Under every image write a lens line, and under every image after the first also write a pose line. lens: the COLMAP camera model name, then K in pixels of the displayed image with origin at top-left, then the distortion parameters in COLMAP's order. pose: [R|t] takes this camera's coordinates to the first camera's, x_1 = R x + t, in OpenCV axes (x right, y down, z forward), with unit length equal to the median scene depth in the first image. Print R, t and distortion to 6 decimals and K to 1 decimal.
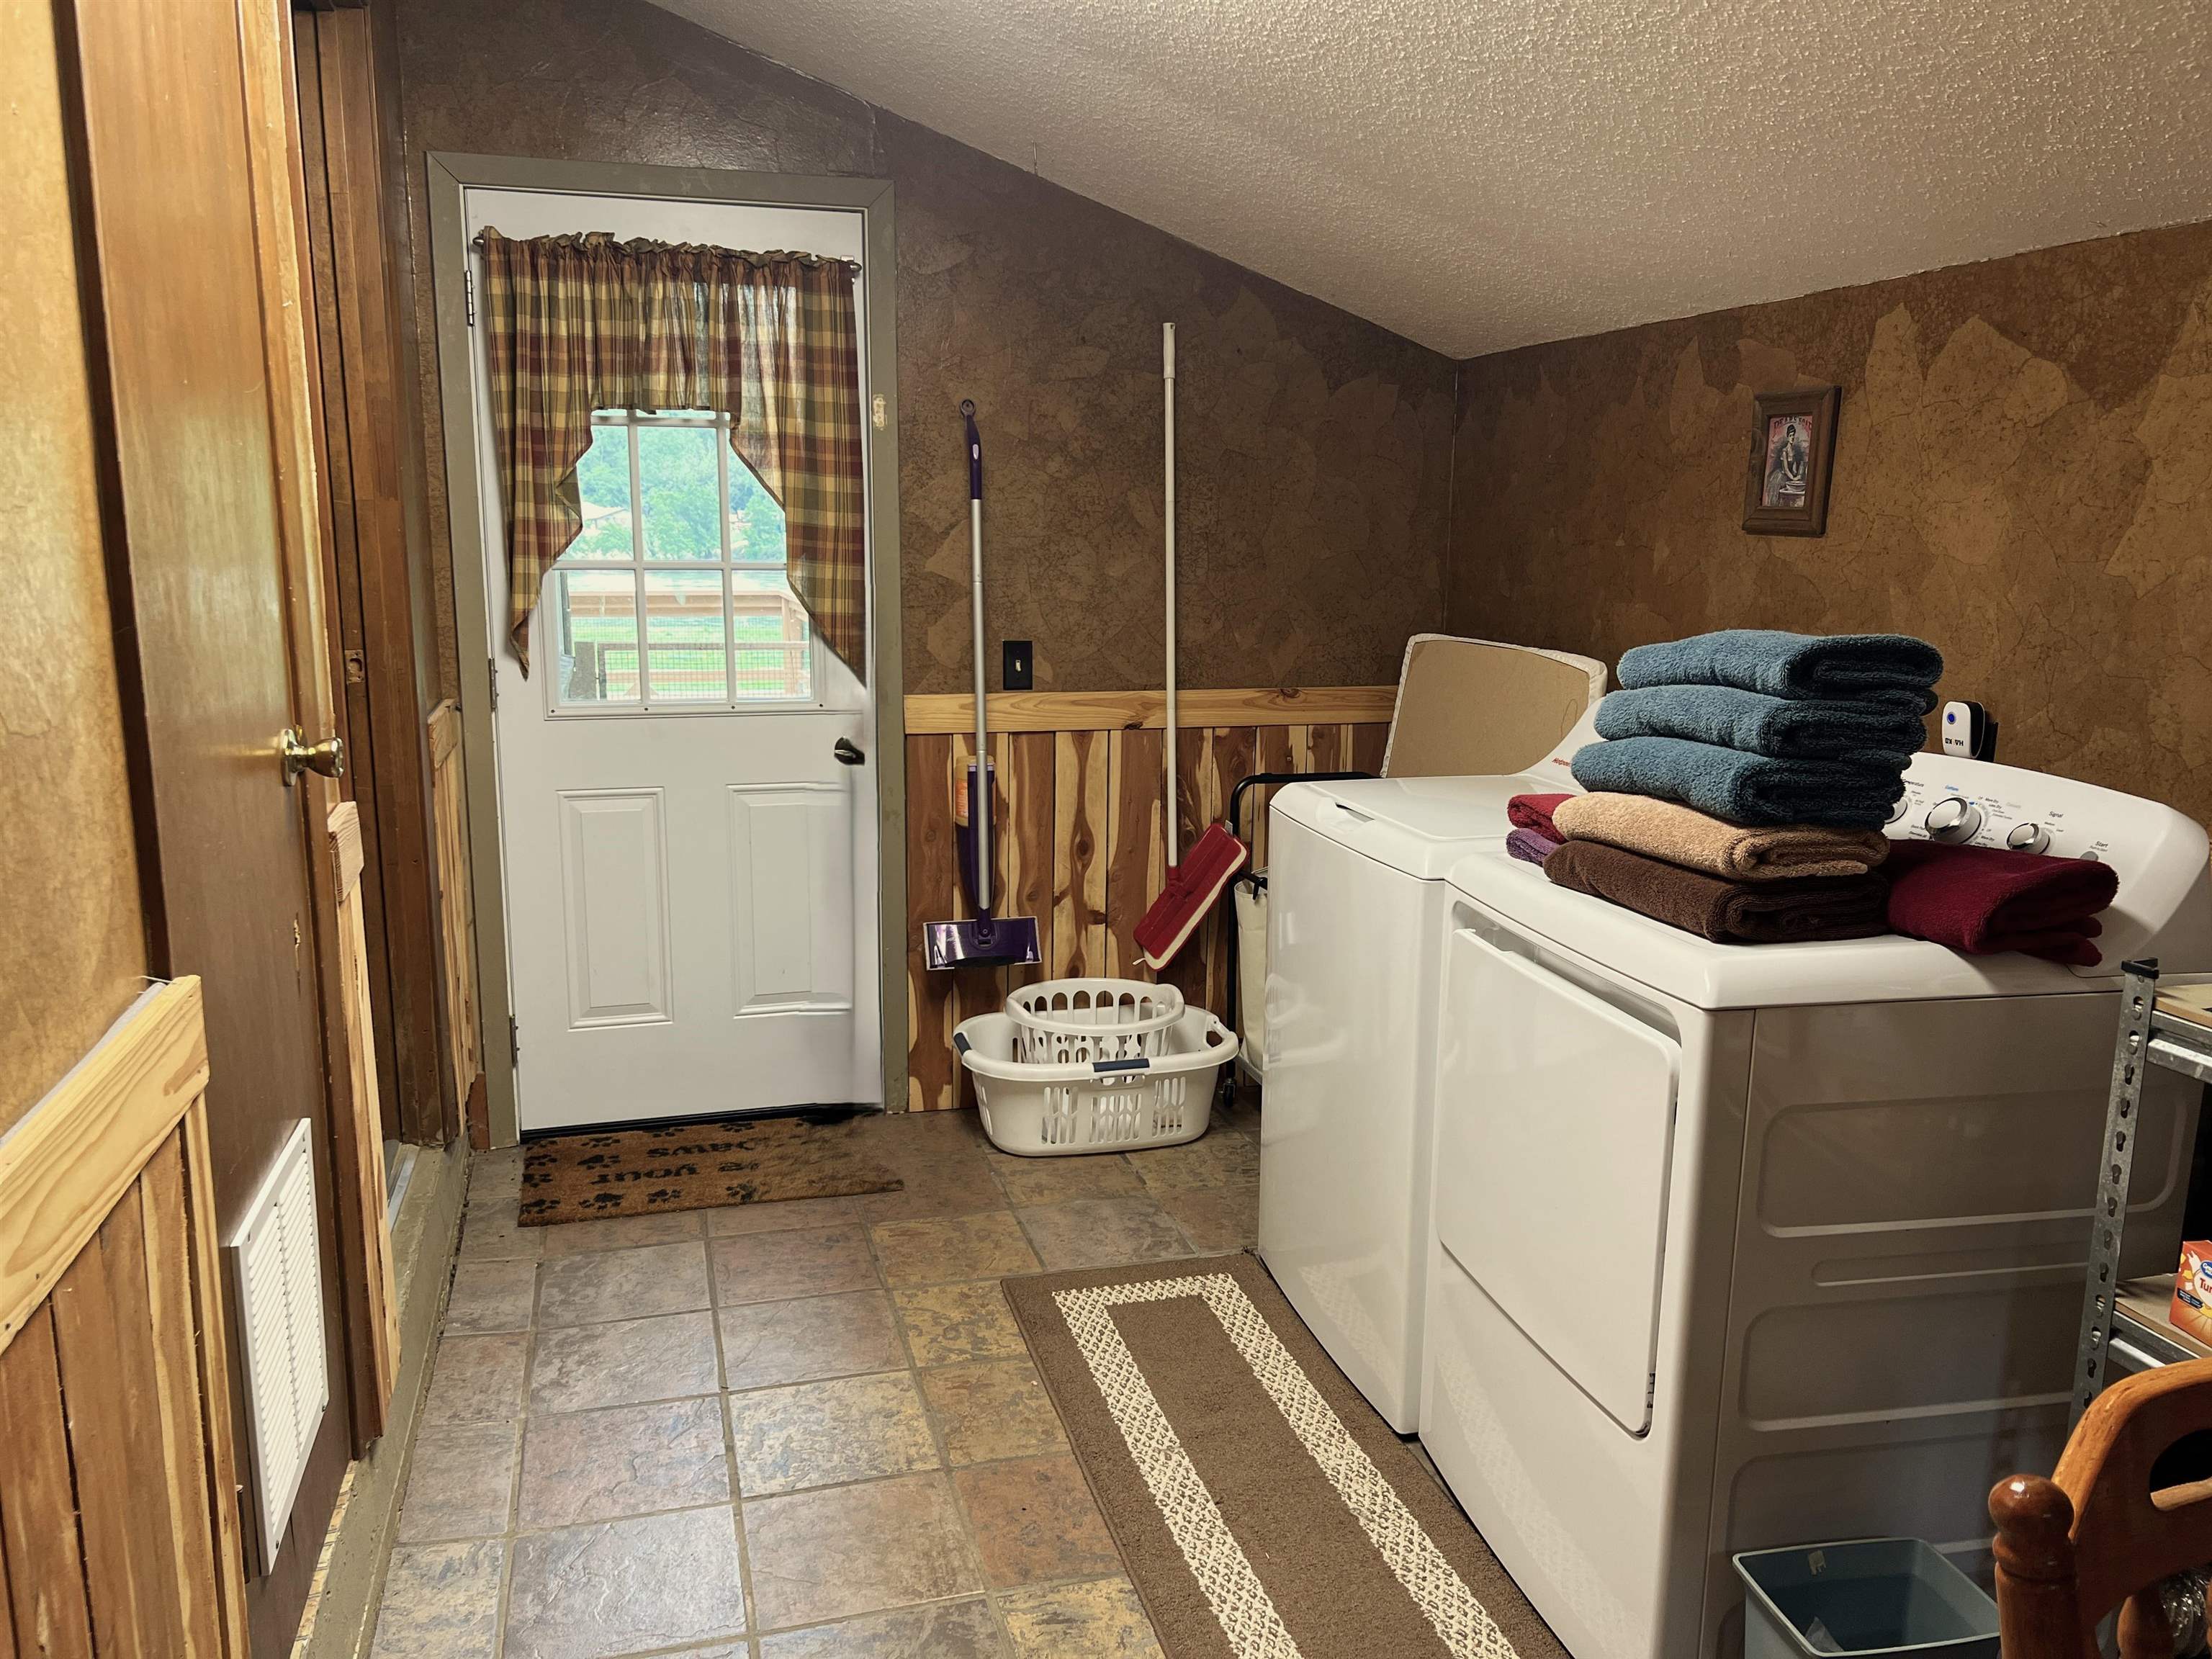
lens RADIAL K [[1660.5, 0, 1114.9], [0, 1660.5, 840.8], [0, 0, 1]] dist [0.058915, -0.080522]
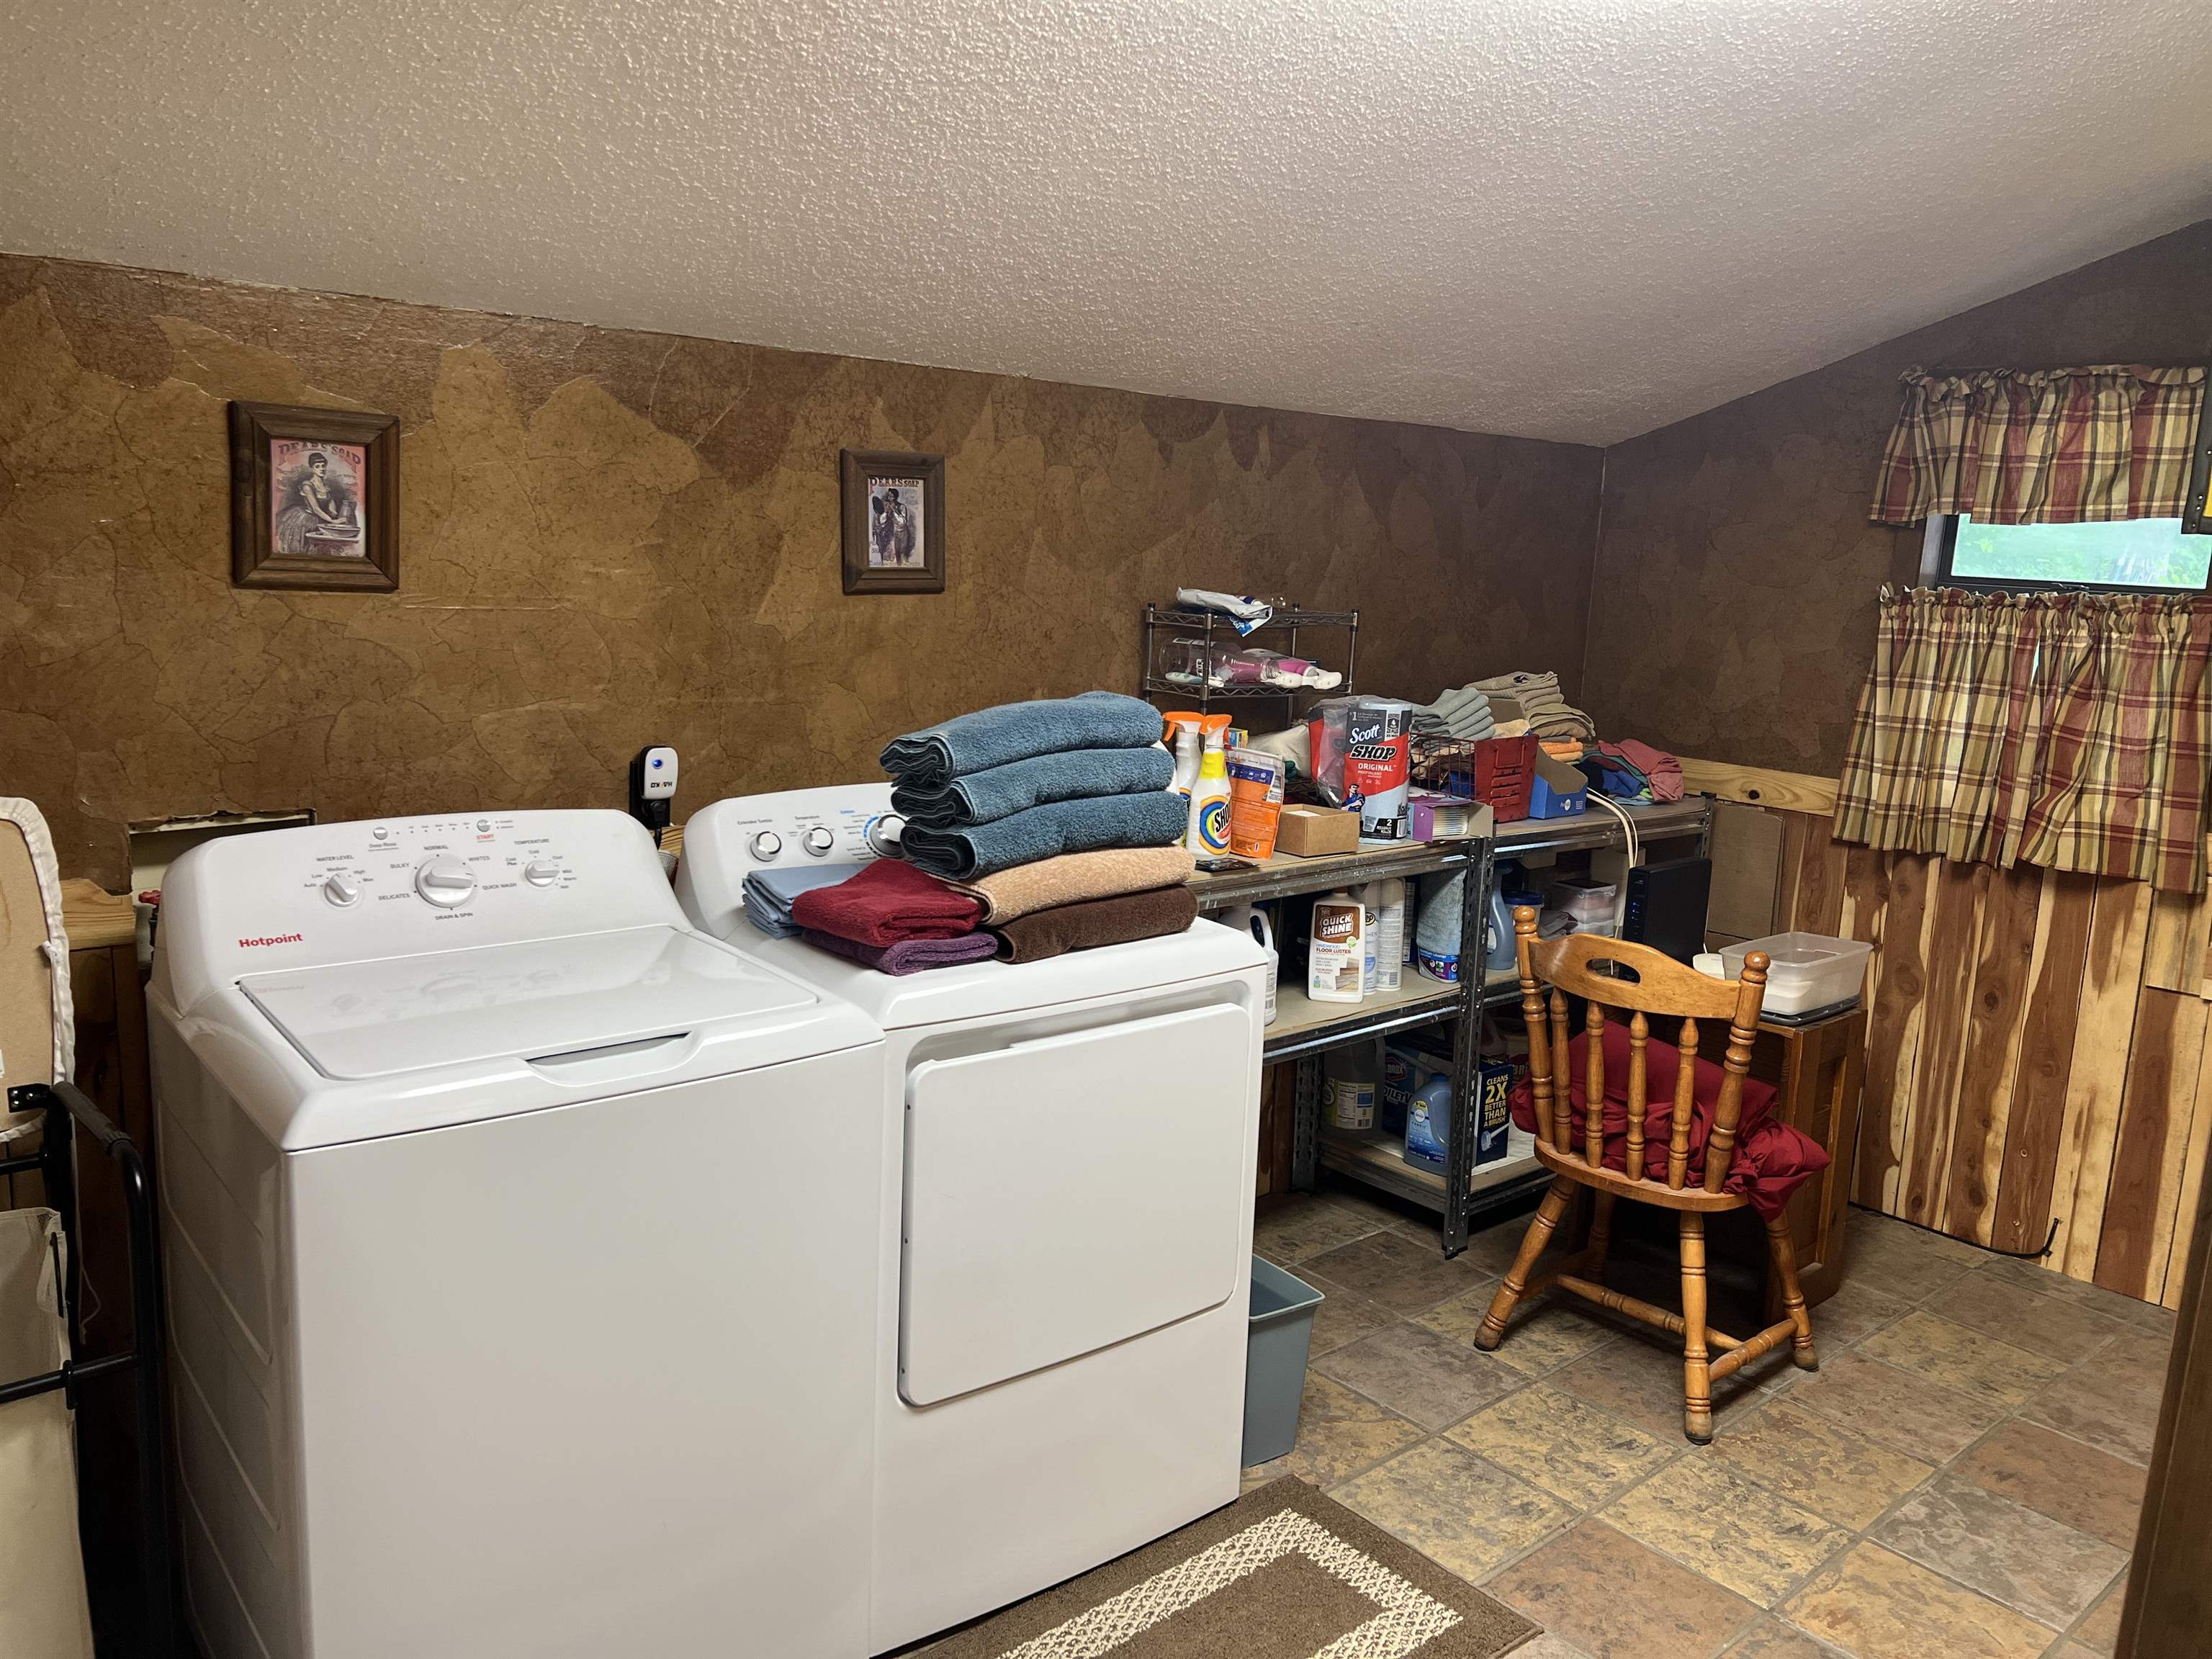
lens RADIAL K [[1660.5, 0, 1114.9], [0, 1660.5, 840.8], [0, 0, 1]] dist [0.058915, -0.080522]
pose [[-0.430848, -0.196536, 0.880763, -0.599458], [0.118248, 0.955286, 0.271009, -0.293508], [-0.894644, 0.220912, -0.388343, 1.219436]]
